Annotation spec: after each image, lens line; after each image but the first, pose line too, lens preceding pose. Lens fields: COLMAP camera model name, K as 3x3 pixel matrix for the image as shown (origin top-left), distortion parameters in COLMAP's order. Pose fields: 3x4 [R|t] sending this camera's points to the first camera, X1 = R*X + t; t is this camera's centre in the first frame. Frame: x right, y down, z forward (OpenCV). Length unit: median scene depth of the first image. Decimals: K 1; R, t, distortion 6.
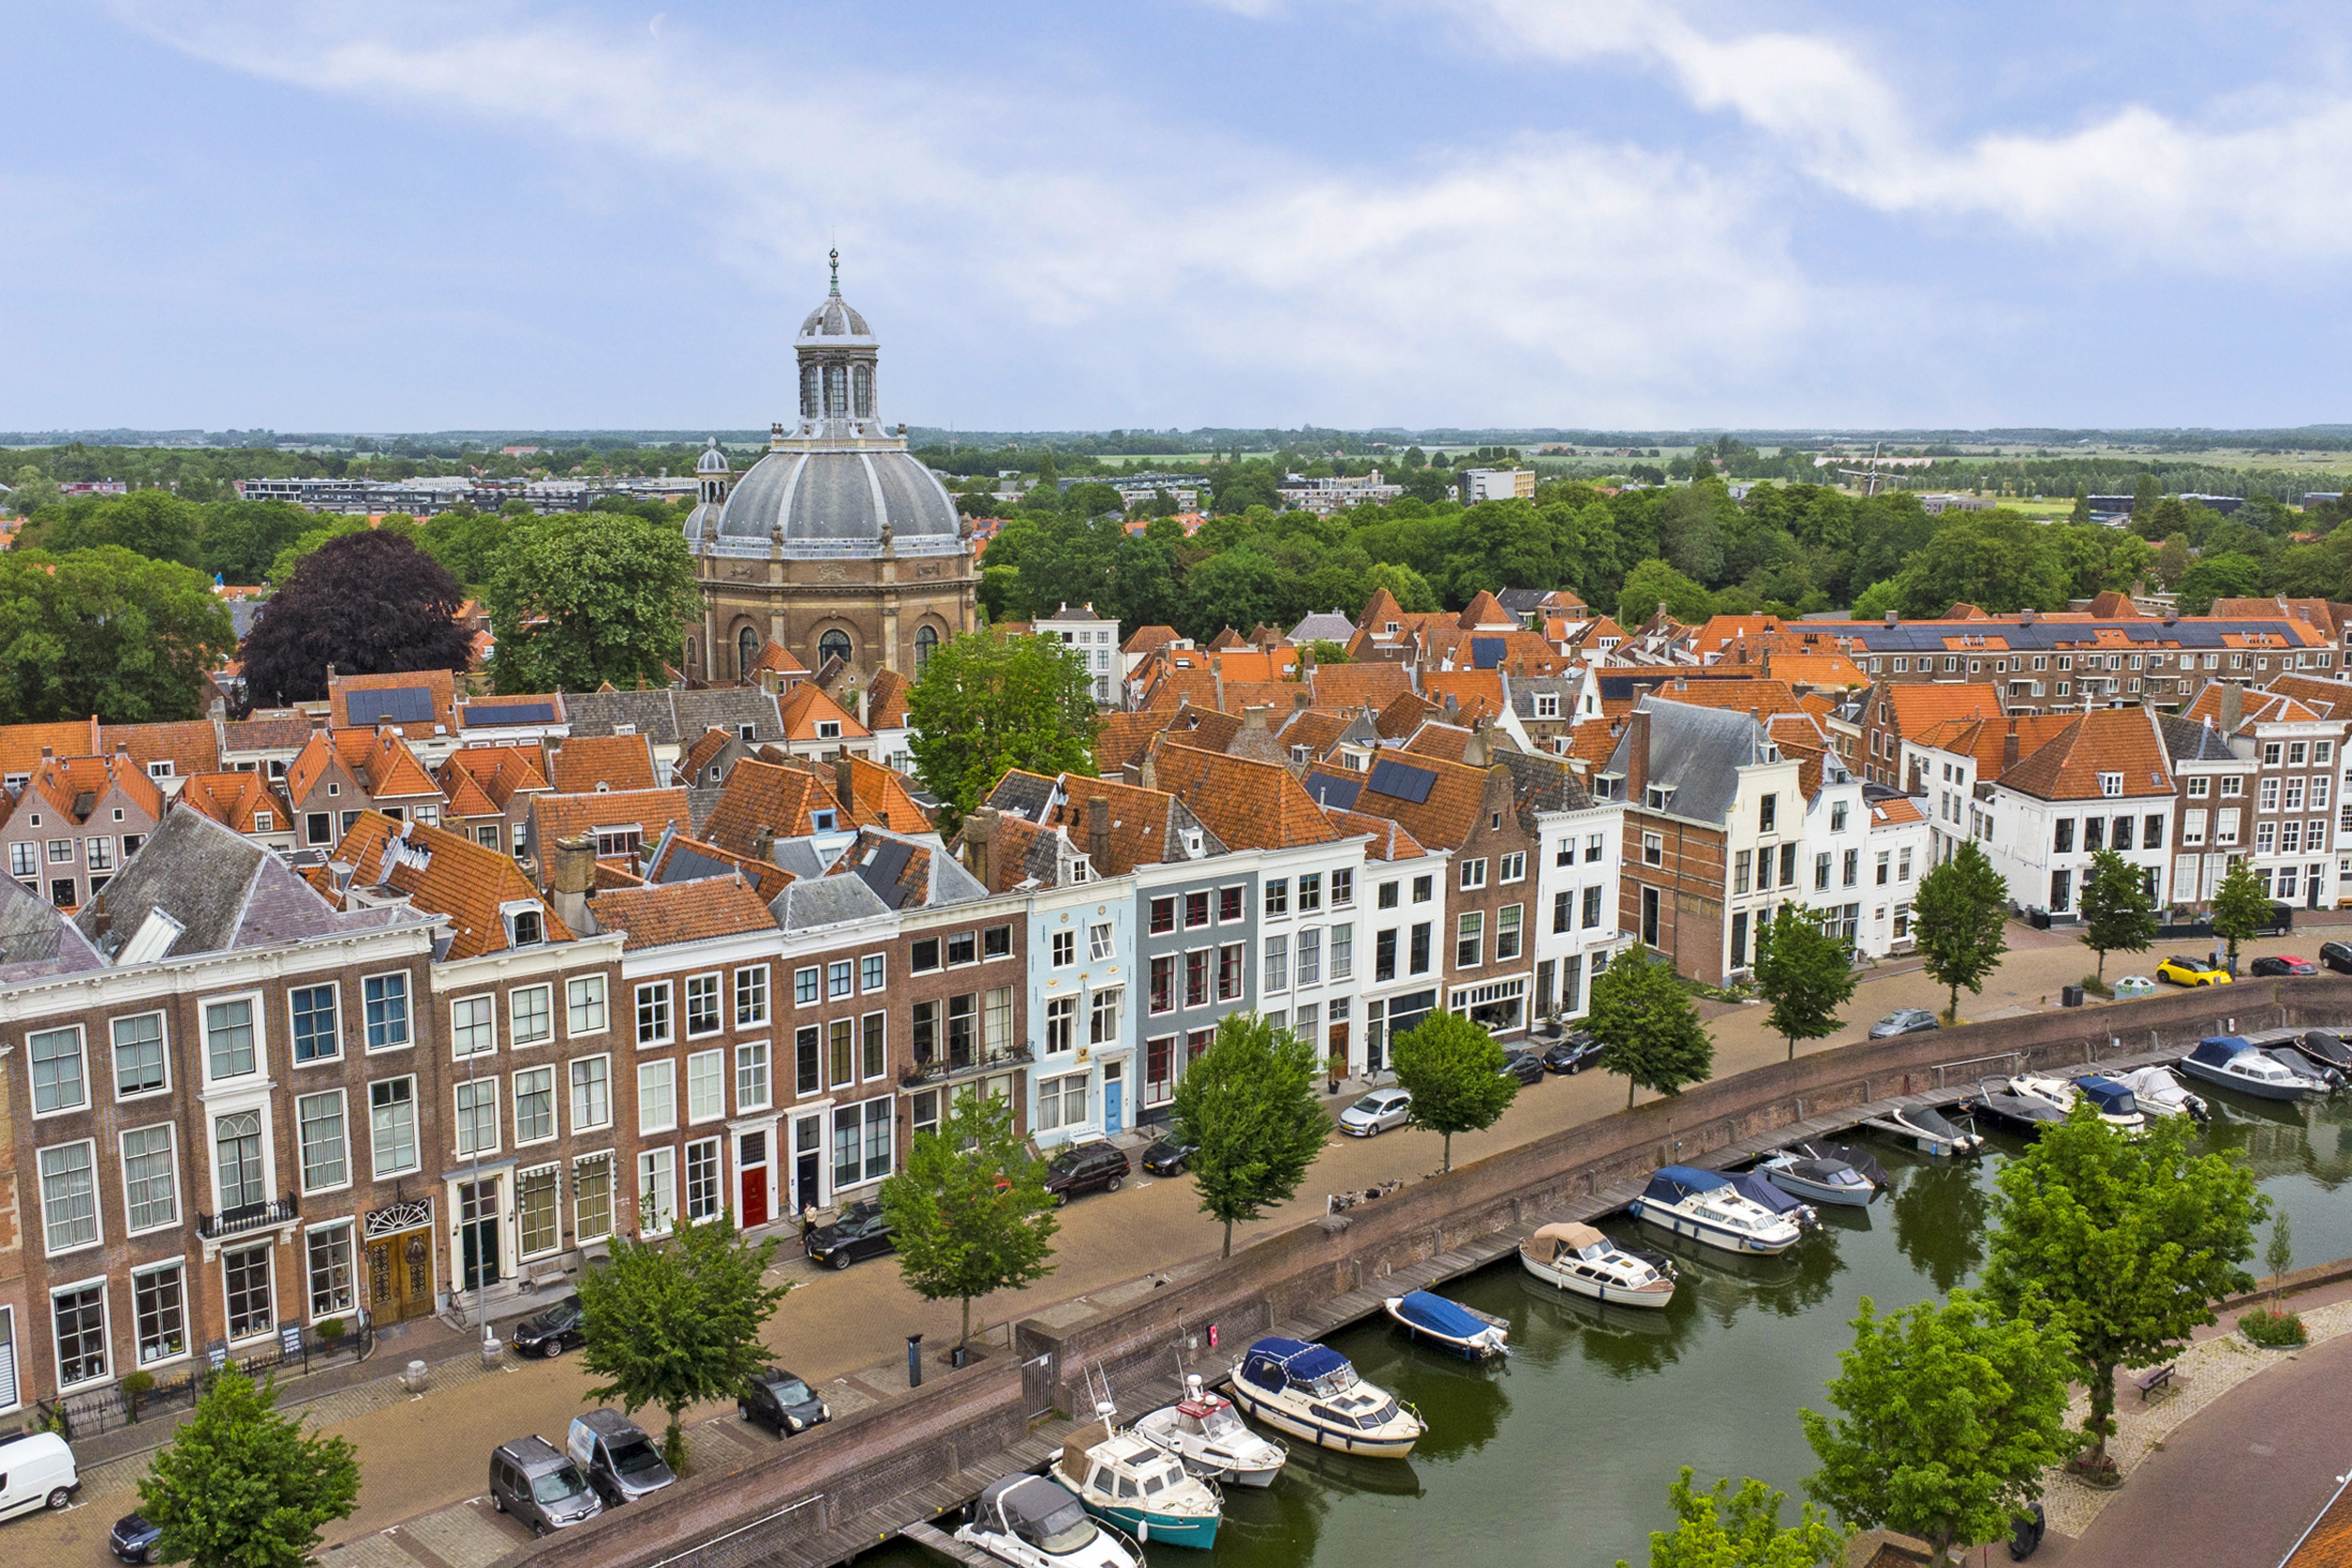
lens RADIAL K [[2154.5, 0, 1176.0], [0, 2154.5, 784.0], [0, 0, 1]] dist [-0.015249, 0.111044]
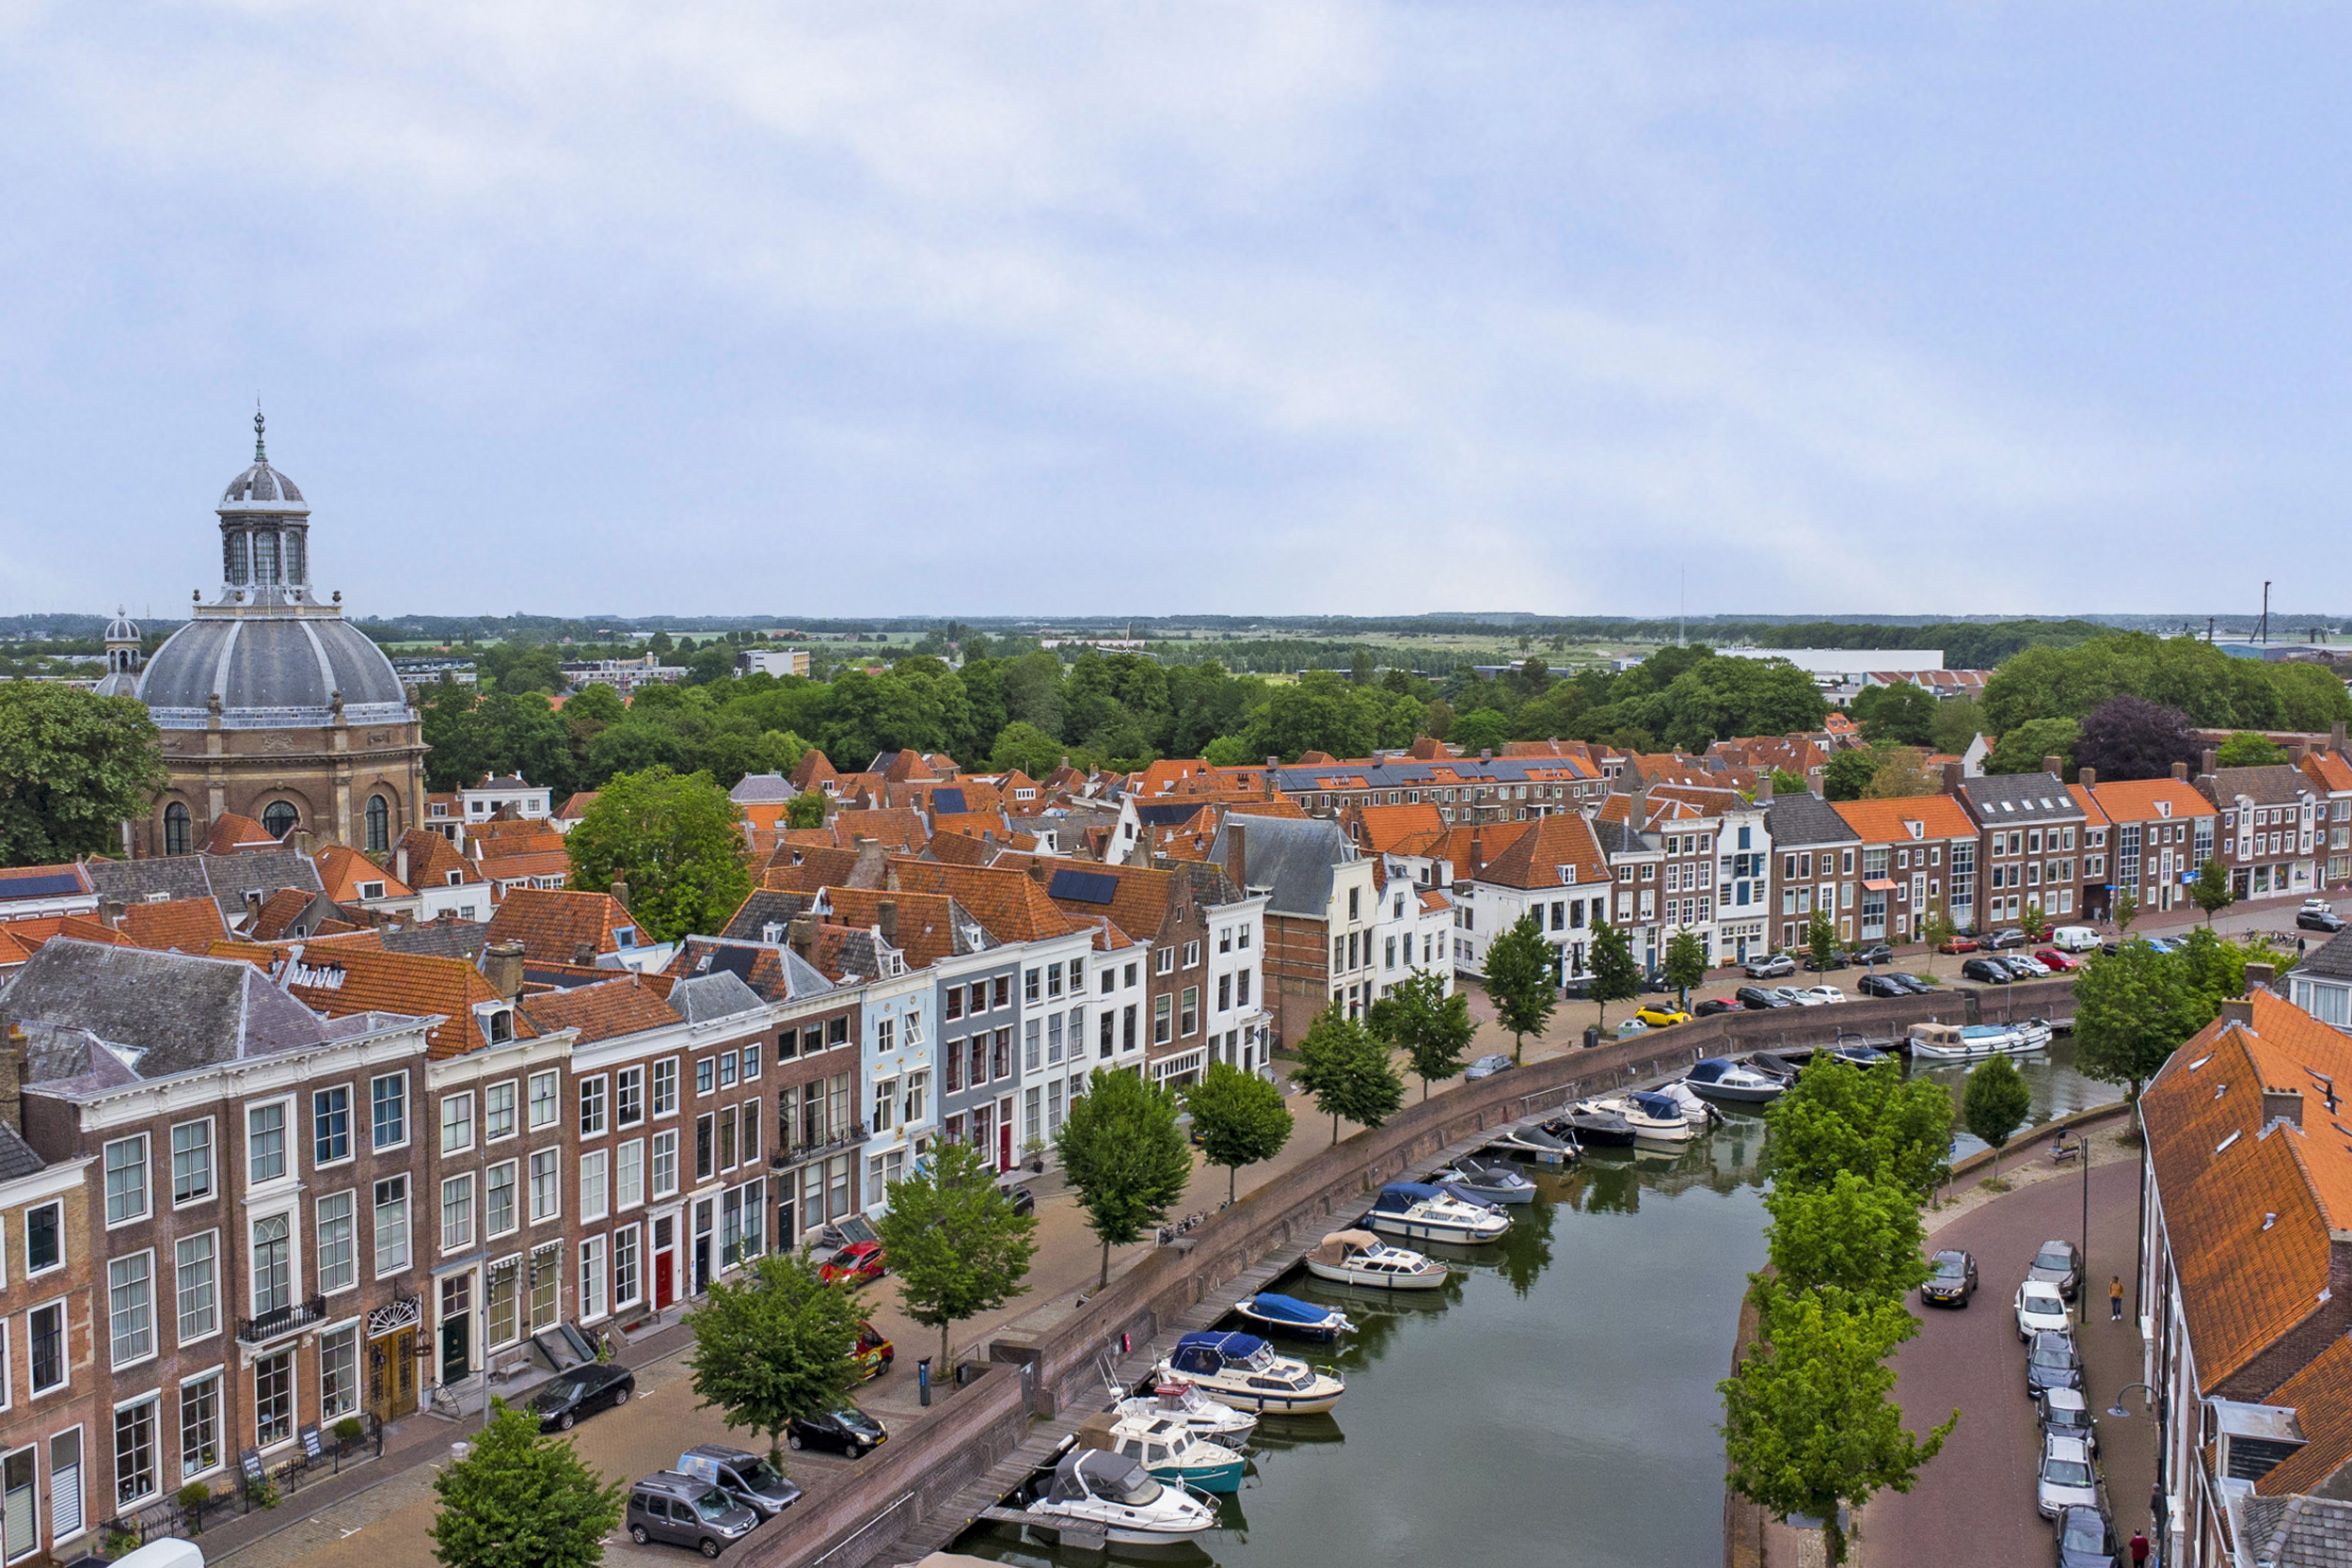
lens RADIAL K [[2128.1, 0, 1176.0], [0, 2128.1, 784.0], [0, 0, 1]] dist [-0.004244, 0.085449]
pose [[0.934919, -0.028994, 0.353674, -0.252415], [0.058942, 0.995500, -0.074200, 0.032148], [-0.349931, 0.090217, 0.932421, -0.069226]]
